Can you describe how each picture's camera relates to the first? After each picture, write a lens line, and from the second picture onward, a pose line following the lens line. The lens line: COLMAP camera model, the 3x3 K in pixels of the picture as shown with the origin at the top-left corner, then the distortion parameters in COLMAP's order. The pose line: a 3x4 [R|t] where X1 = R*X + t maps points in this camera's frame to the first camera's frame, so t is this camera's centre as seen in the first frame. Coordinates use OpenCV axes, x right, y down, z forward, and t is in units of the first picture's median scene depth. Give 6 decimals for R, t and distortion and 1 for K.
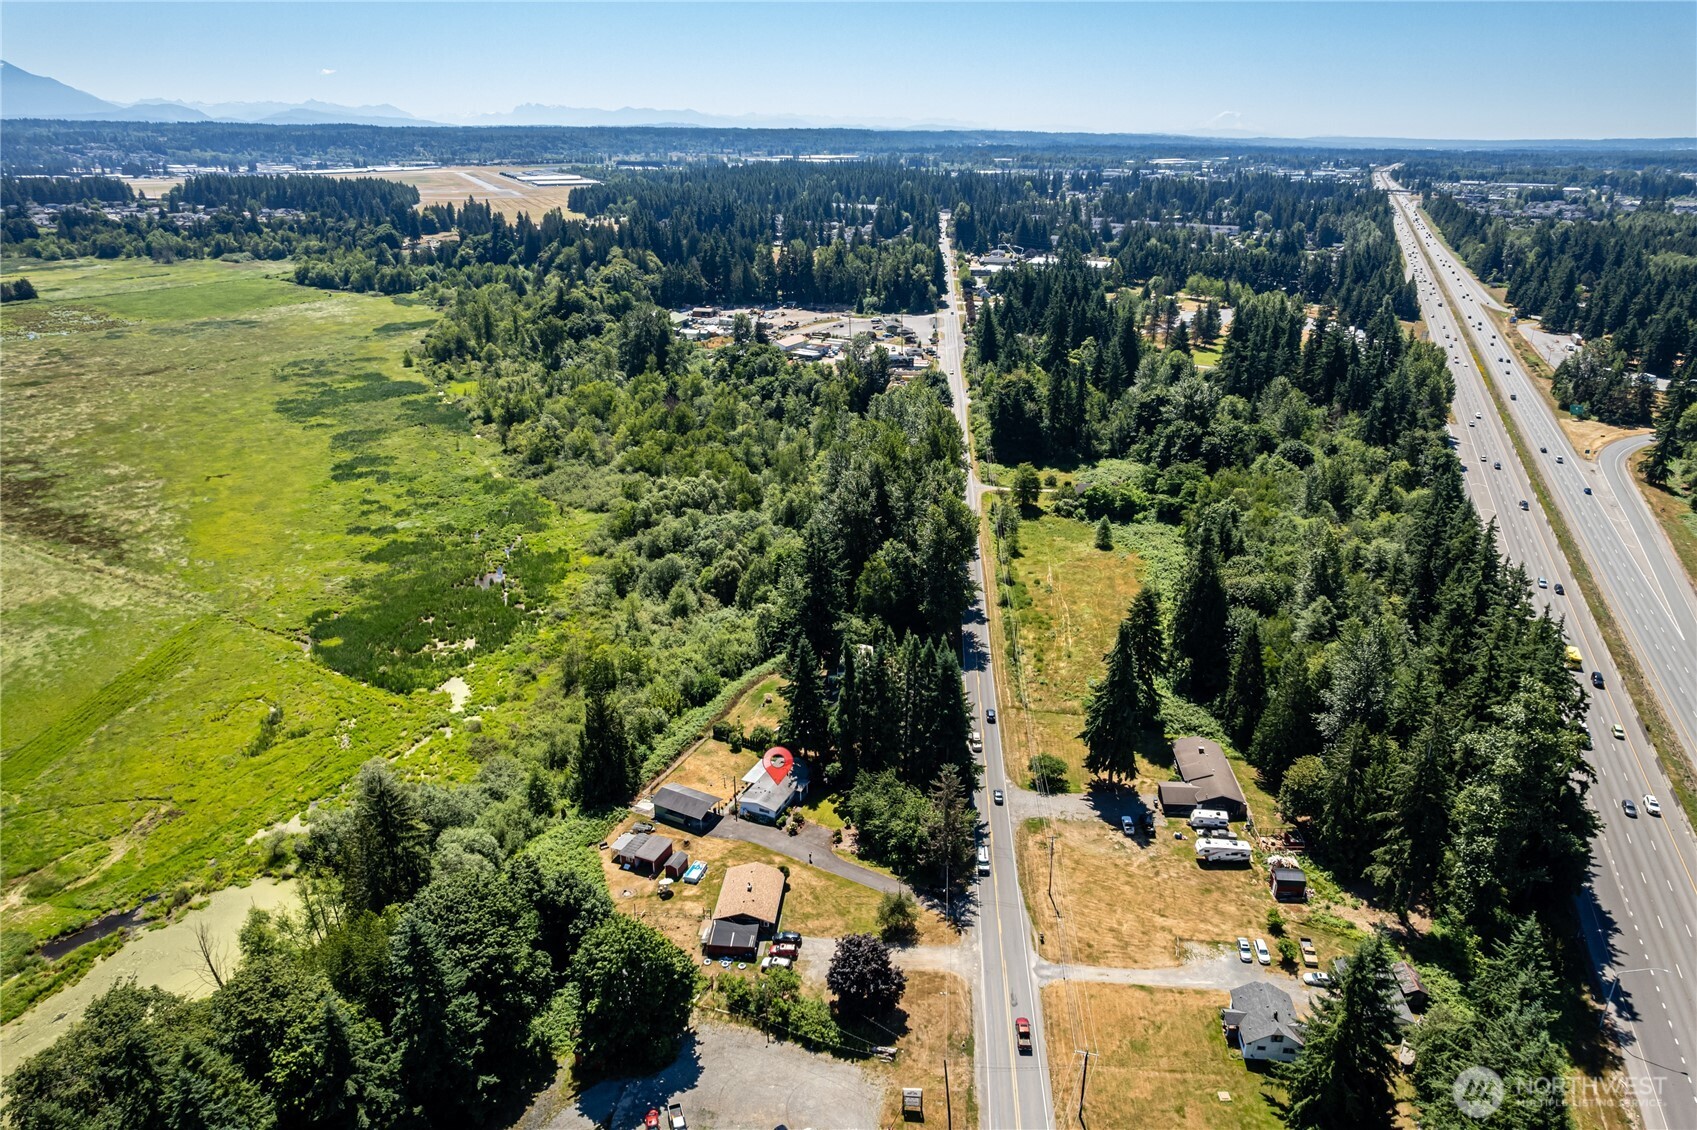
lens RADIAL K [[1071.0, 0, 848.5], [0, 1071.0, 565.0], [0, 0, 1]] dist [-0.041410, -0.000905]
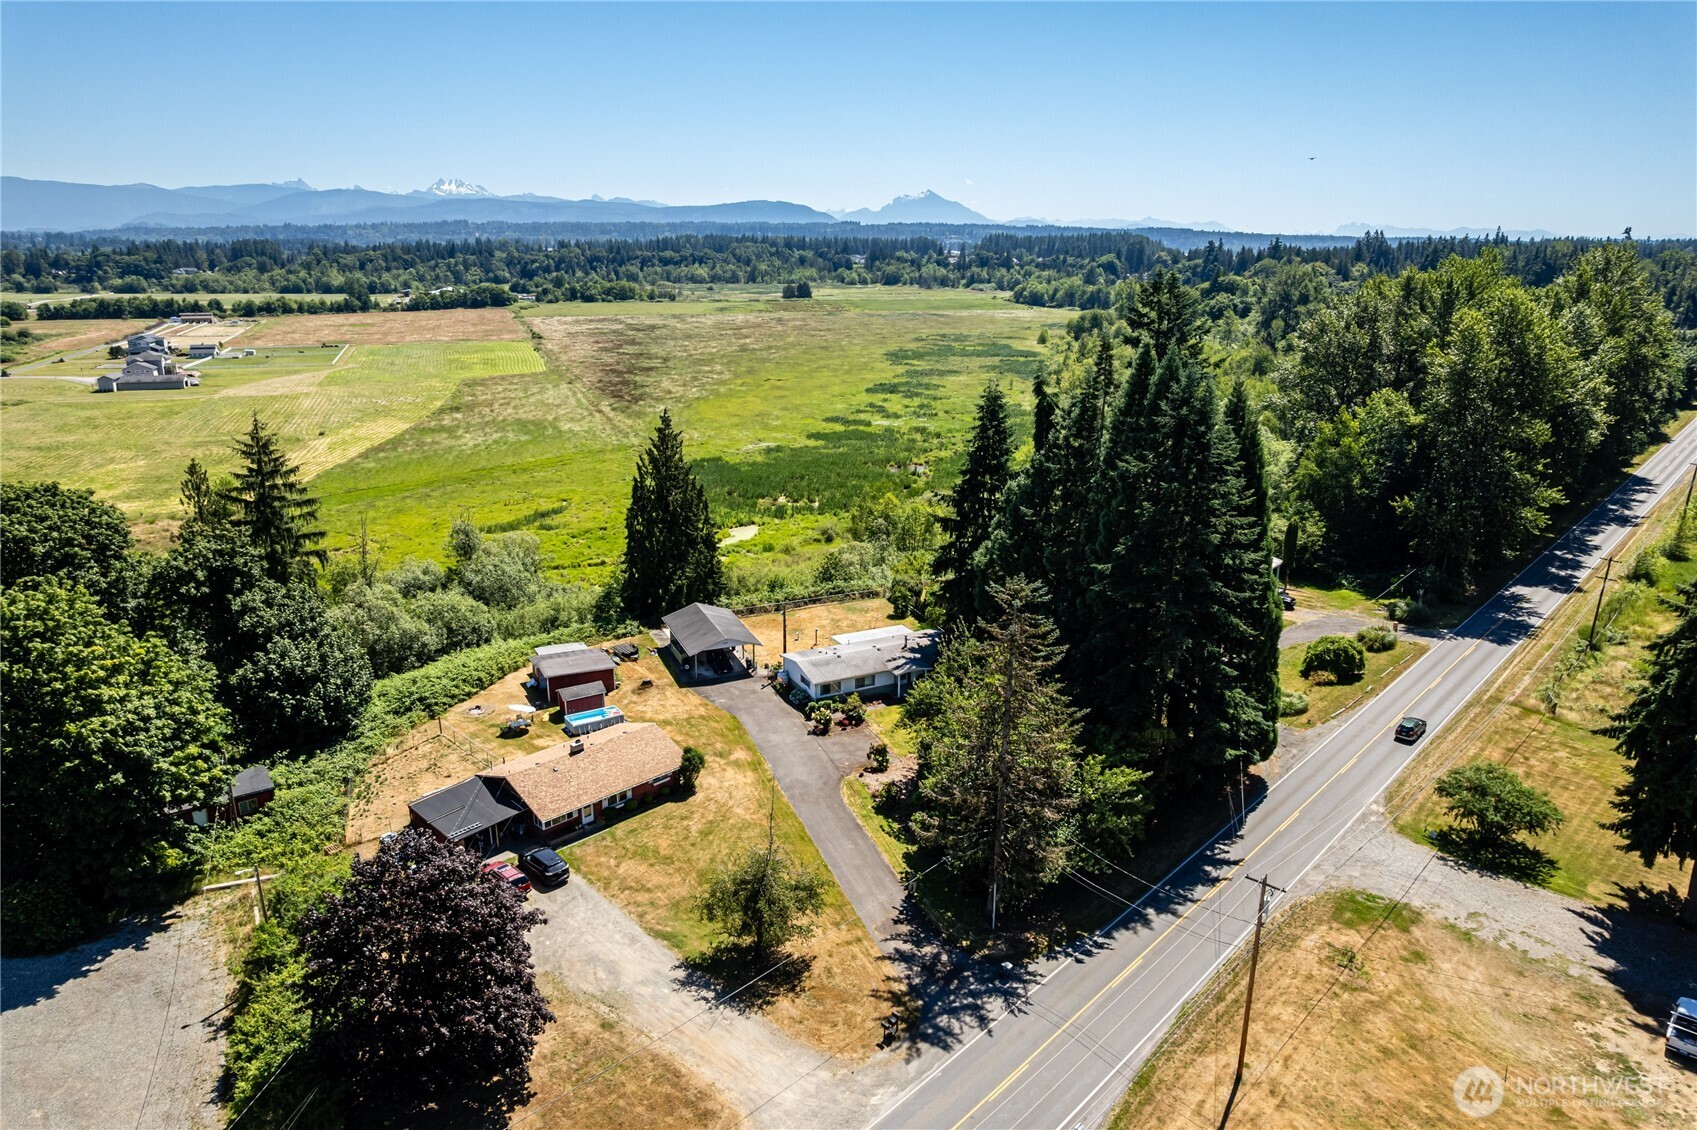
lens RADIAL K [[1071.0, 0, 848.5], [0, 1071.0, 565.0], [0, 0, 1]] dist [-0.041410, -0.000905]
pose [[0.774164, 0.188727, -0.604195, 0.231874], [-0.239362, 0.970924, -0.003419, 0.176599], [0.585983, 0.147269, 0.796829, 0.612136]]
